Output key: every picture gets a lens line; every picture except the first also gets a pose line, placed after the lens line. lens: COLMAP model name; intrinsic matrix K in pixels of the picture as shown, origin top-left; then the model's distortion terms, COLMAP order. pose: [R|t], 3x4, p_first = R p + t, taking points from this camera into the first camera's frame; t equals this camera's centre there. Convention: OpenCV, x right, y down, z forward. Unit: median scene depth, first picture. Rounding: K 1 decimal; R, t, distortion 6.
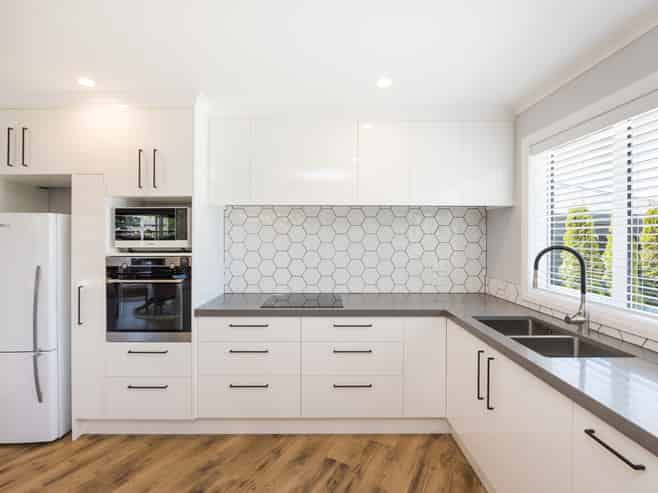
lens RADIAL K [[319.4, 0, 327.4], [0, 319.4, 237.5], [0, 0, 1]] dist [0.001241, 0.000174]
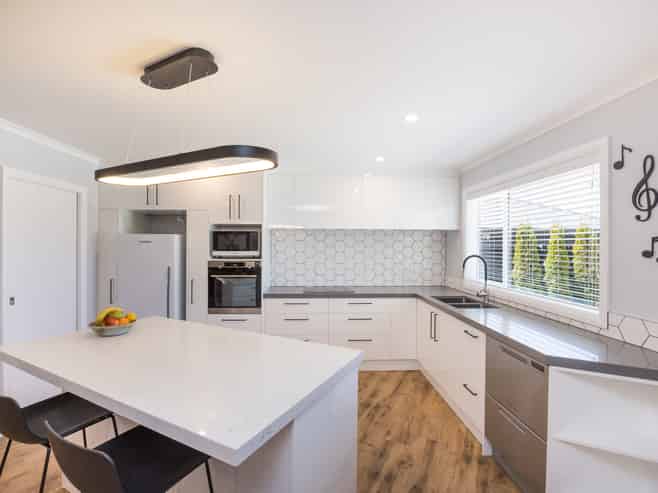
lens RADIAL K [[322.3, 0, 329.0], [0, 322.3, 246.5], [0, 0, 1]] dist [-0.002630, -0.000676]
pose [[0.999062, 0.002901, 0.043210, -0.153218], [-0.003102, 0.999985, 0.004595, -0.023358], [-0.043196, -0.004725, 0.999055, -0.643346]]
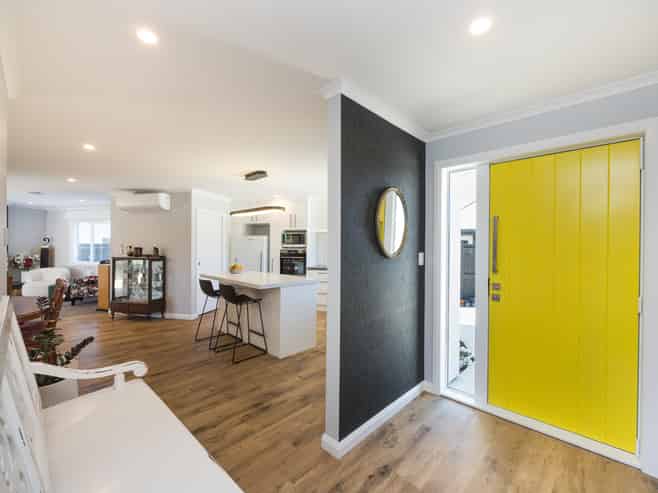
lens RADIAL K [[287.5, 0, 329.0], [0, 287.5, 246.5], [0, 0, 1]] dist [-0.001617, -0.000474]
pose [[0.970250, 0.006234, -0.242024, 0.434972], [-0.006469, 0.999979, -0.000177, 0.027030], [0.242017, 0.001737, 0.970270, -1.569782]]
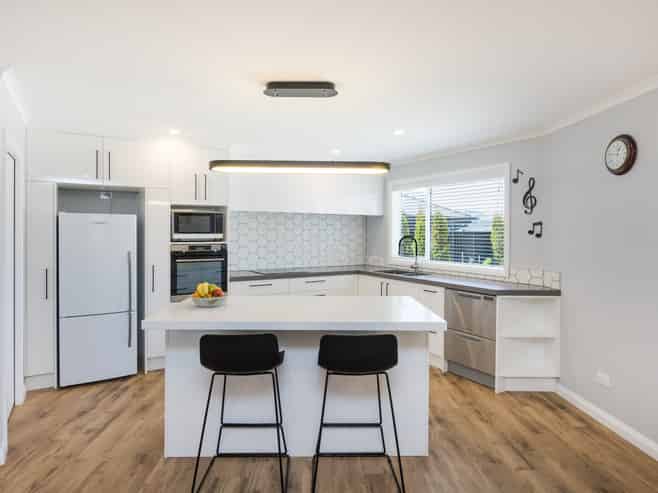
lens RADIAL K [[394.4, 0, 329.0], [0, 394.4, 246.5], [0, 0, 1]] dist [-0.001738, -0.000522]
pose [[0.857585, -0.015461, 0.514110, -0.994746], [-0.003905, 0.999324, 0.036567, -0.001486], [-0.514328, -0.033366, 0.856944, -0.930649]]
